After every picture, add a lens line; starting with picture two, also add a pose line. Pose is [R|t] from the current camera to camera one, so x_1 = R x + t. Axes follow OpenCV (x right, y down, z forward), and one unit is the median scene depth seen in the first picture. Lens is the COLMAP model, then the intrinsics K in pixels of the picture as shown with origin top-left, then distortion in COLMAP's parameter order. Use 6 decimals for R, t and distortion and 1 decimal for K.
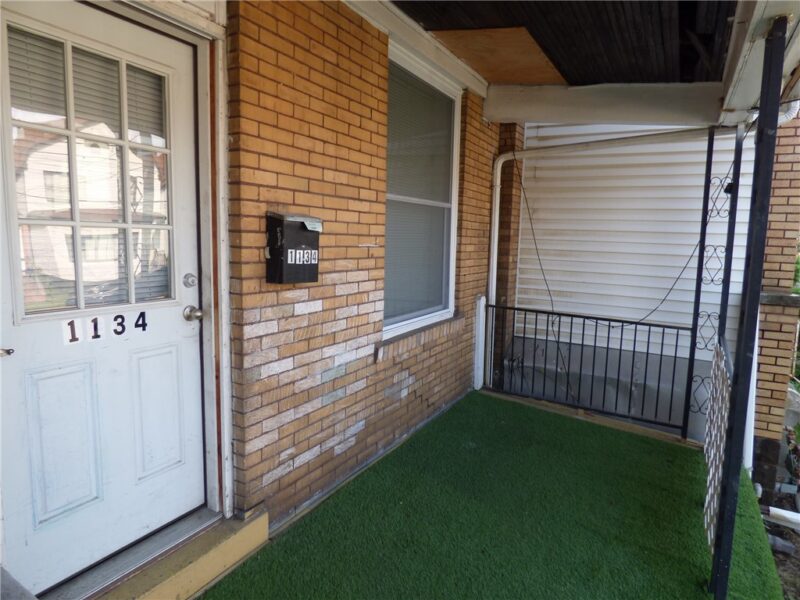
lens RADIAL K [[484.8, 0, 401.7], [0, 484.8, 298.7], [0, 0, 1]] dist [-0.020217, -0.002088]
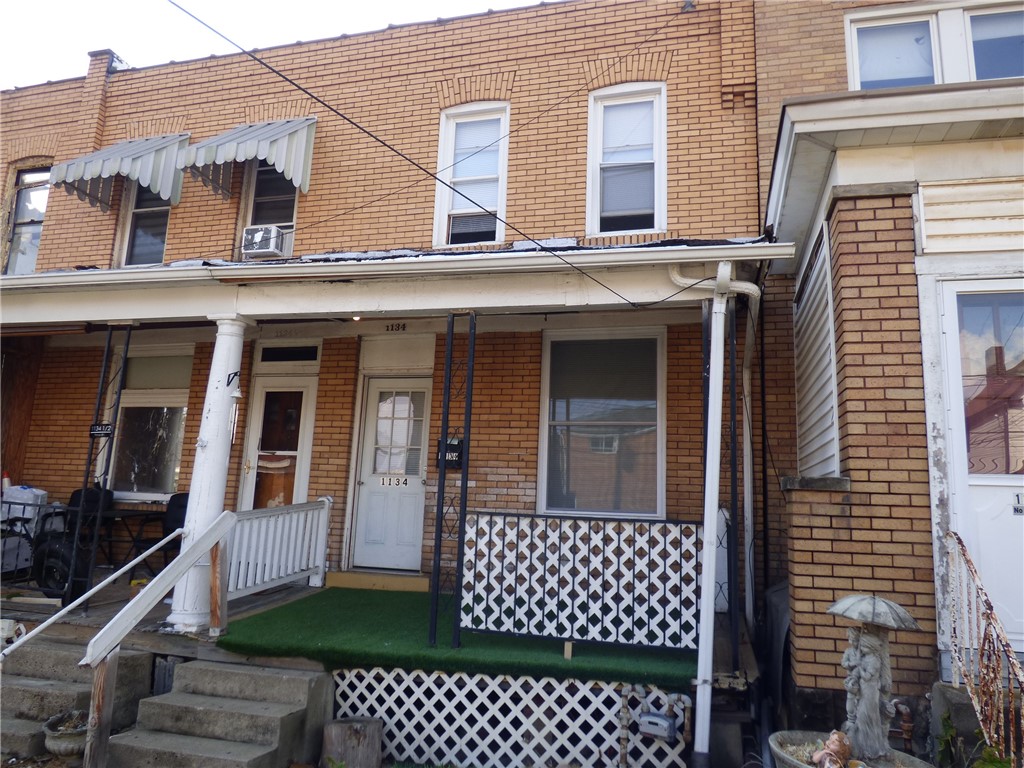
lens RADIAL K [[718.9, 0, 512.0], [0, 718.9, 384.0], [0, 0, 1]] dist [-0.031659, -0.001977]
pose [[0.259890, -0.187457, -0.947268, 2.601921], [-0.154011, 0.960373, -0.232304, 0.268151], [0.953277, 0.206263, 0.220721, 0.427552]]
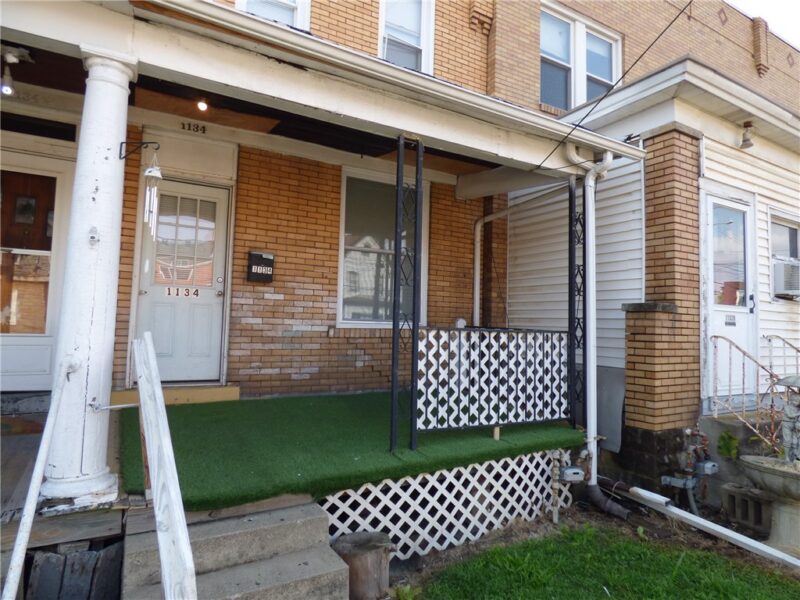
lens RADIAL K [[484.8, 0, 401.7], [0, 484.8, 298.7], [0, 0, 1]] dist [-0.020217, -0.002088]
pose [[0.861951, -0.031611, -0.506004, 1.291993], [-0.067927, 0.981855, -0.177048, 0.346185], [0.502420, 0.186978, 0.844164, -0.474661]]
